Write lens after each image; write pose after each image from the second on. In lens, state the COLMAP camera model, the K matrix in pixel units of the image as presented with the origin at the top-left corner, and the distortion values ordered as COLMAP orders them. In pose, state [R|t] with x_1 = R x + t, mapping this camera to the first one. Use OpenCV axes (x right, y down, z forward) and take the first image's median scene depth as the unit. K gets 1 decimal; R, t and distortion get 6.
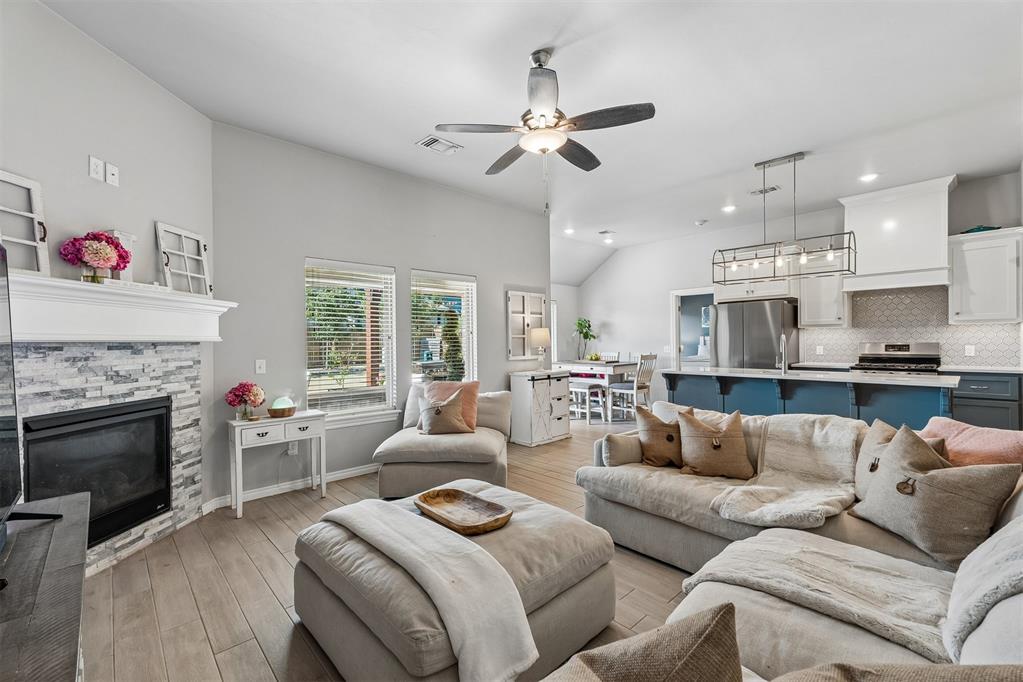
lens RADIAL K [[431.8, 0, 505.3], [0, 431.8, 342.4], [0, 0, 1]] dist [0.001856, 0.000288]
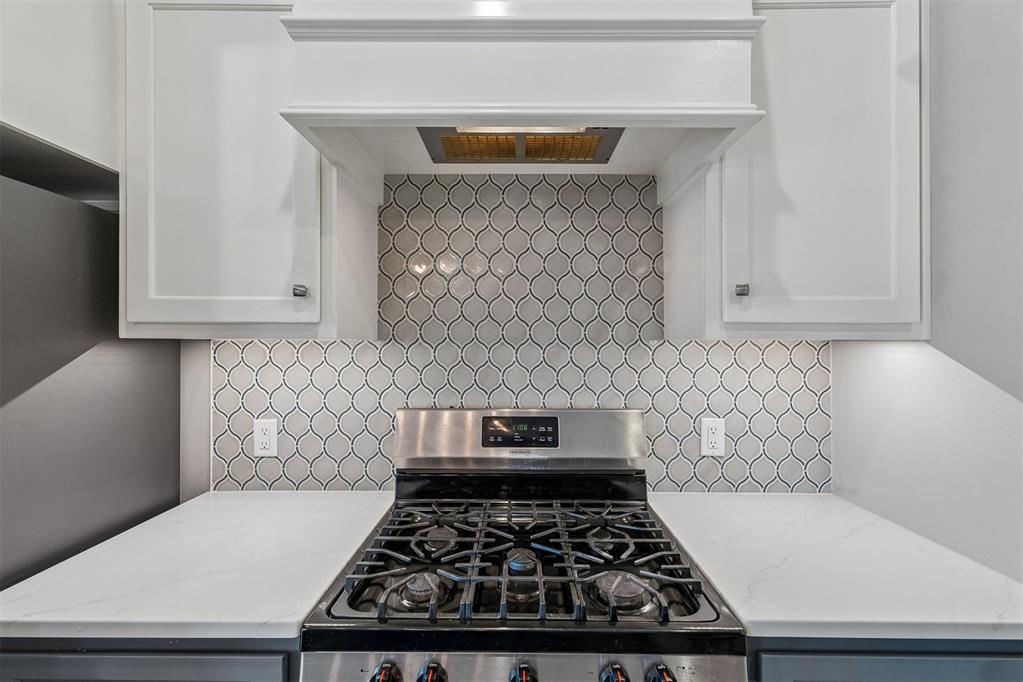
lens RADIAL K [[431.8, 0, 514.5], [0, 431.8, 340.7], [0, 0, 1]] dist [0.001856, 0.000288]
pose [[0.677189, 0.014830, 0.735660, 1.238762], [-0.007894, 0.999886, -0.012891, -0.059122], [-0.735767, 0.002922, 0.677228, 1.431388]]
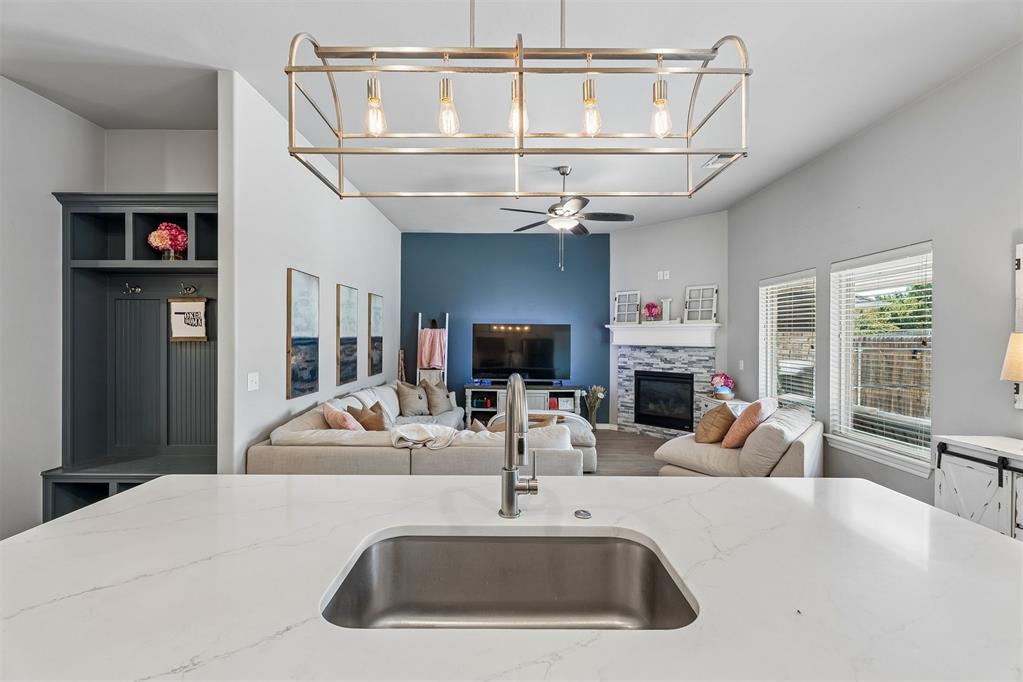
lens RADIAL K [[431.8, 0, 507.0], [0, 431.8, 340.7], [0, 0, 1]] dist [0.001856, 0.000288]
pose [[-0.679135, 0.014194, -0.733876, 1.157064], [0.001683, 0.999840, 0.017781, -0.059153], [0.734011, 0.010841, -0.679051, 1.614870]]
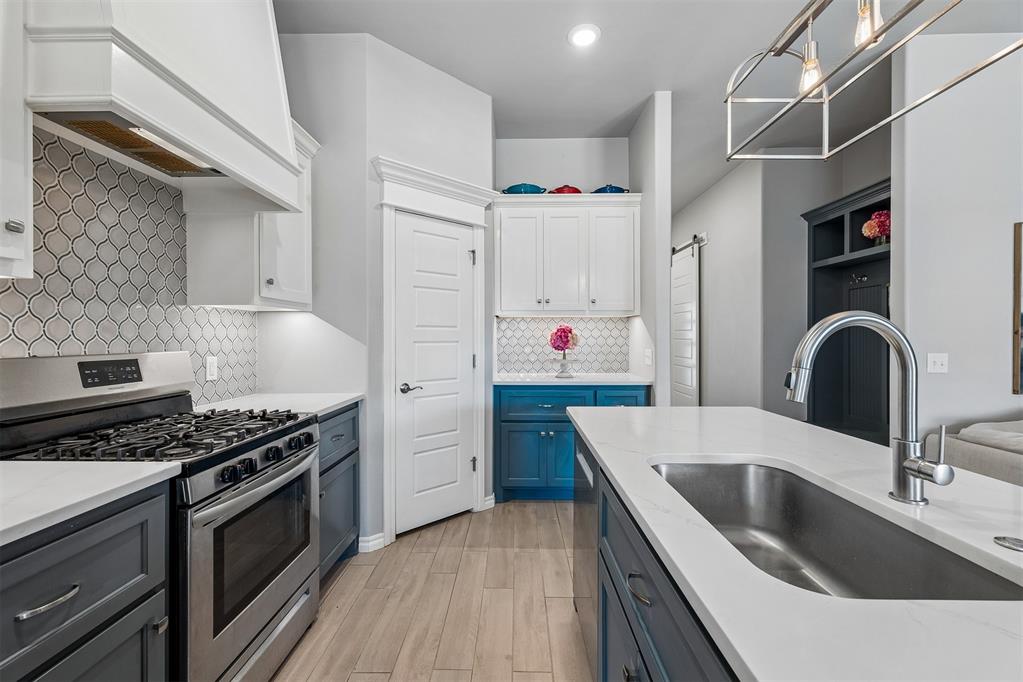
lens RADIAL K [[431.8, 0, 510.2], [0, 431.8, 336.9], [0, 0, 1]] dist [0.001856, 0.000288]
pose [[-0.725273, 0.011322, 0.688369, 0.875551], [0.010787, 0.999929, -0.005081, -0.011342], [-0.688377, 0.003741, -0.725343, 1.749980]]
